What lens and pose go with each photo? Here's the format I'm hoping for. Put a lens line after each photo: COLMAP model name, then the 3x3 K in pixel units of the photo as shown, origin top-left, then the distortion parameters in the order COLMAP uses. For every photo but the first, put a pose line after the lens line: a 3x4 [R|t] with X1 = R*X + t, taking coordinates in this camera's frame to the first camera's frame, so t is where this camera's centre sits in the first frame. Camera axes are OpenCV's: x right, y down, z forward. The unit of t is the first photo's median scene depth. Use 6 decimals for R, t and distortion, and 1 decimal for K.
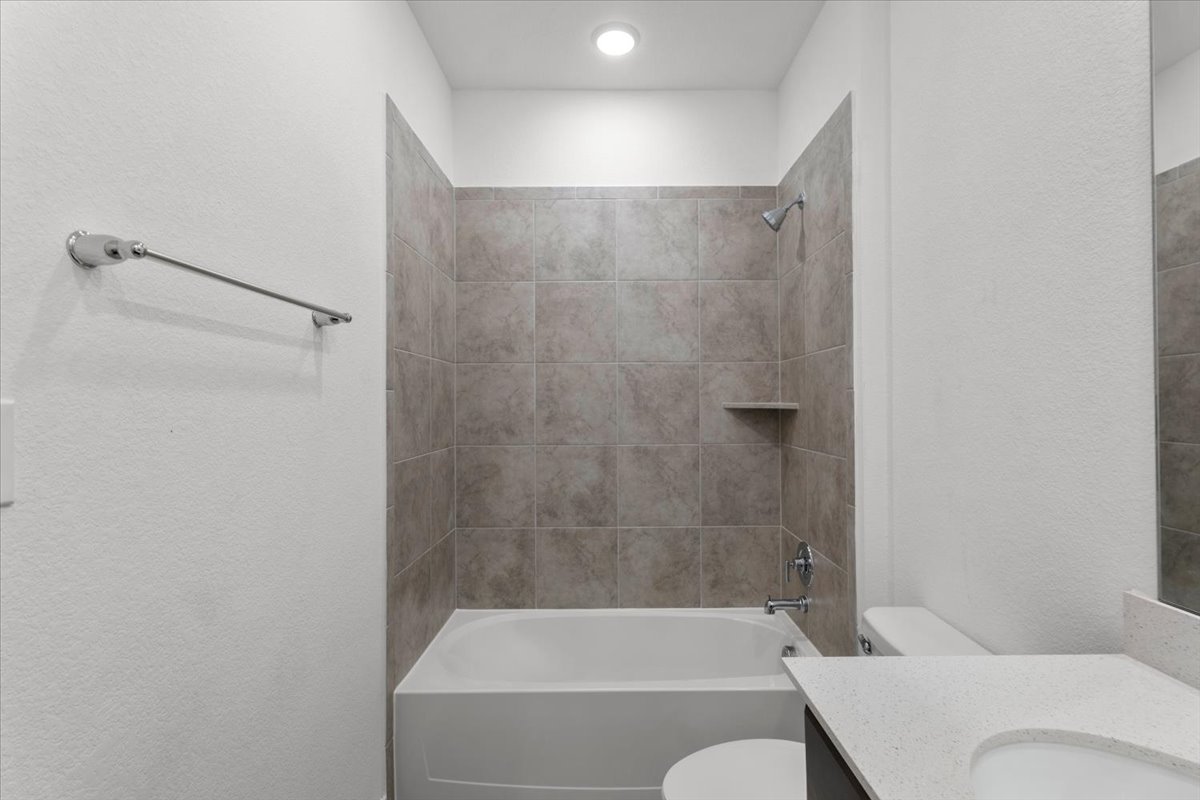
lens RADIAL K [[563.3, 0, 600.9], [0, 563.3, 400.7], [0, 0, 1]] dist [0.001064, 0.002196]
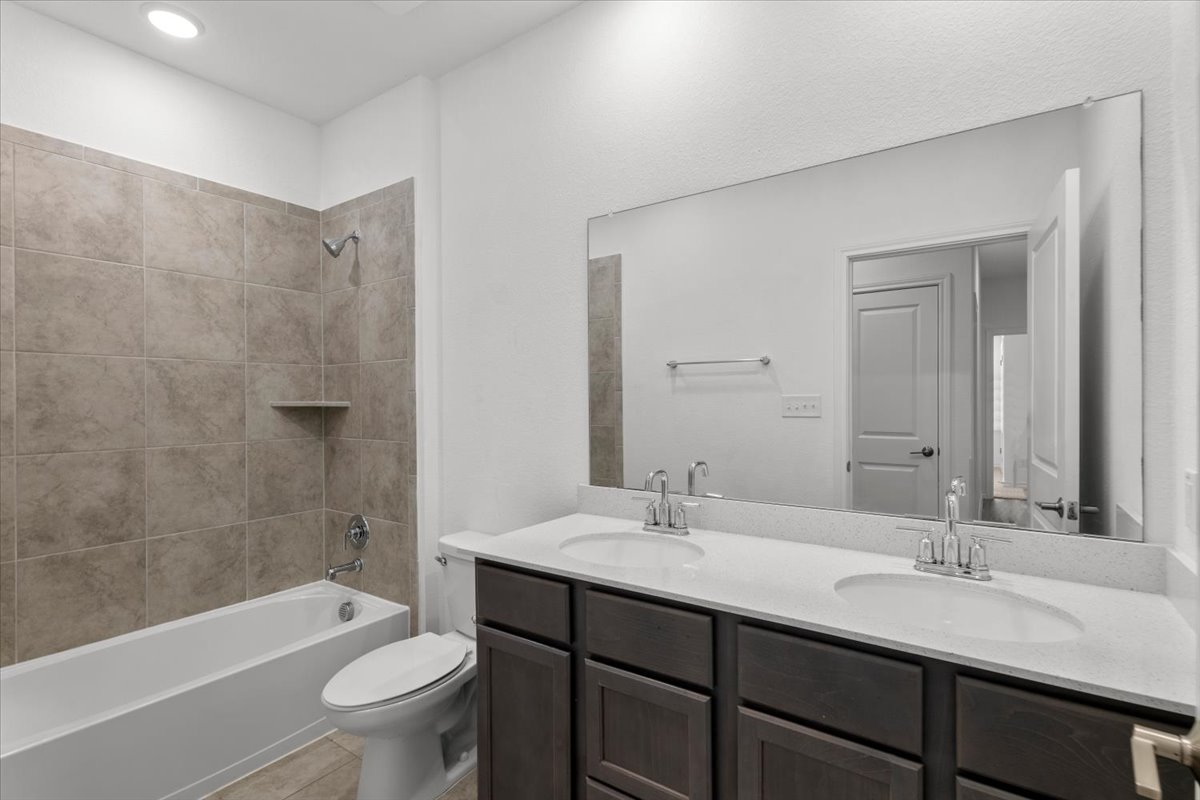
lens RADIAL K [[563.3, 0, 601.1], [0, 563.3, 402.0], [0, 0, 1]] dist [0.001064, 0.002196]
pose [[0.579270, -0.001809, 0.815133, -0.288417], [-0.000451, 0.999997, 0.002540, 0.001503], [-0.815135, -0.001840, 0.579268, -0.125484]]
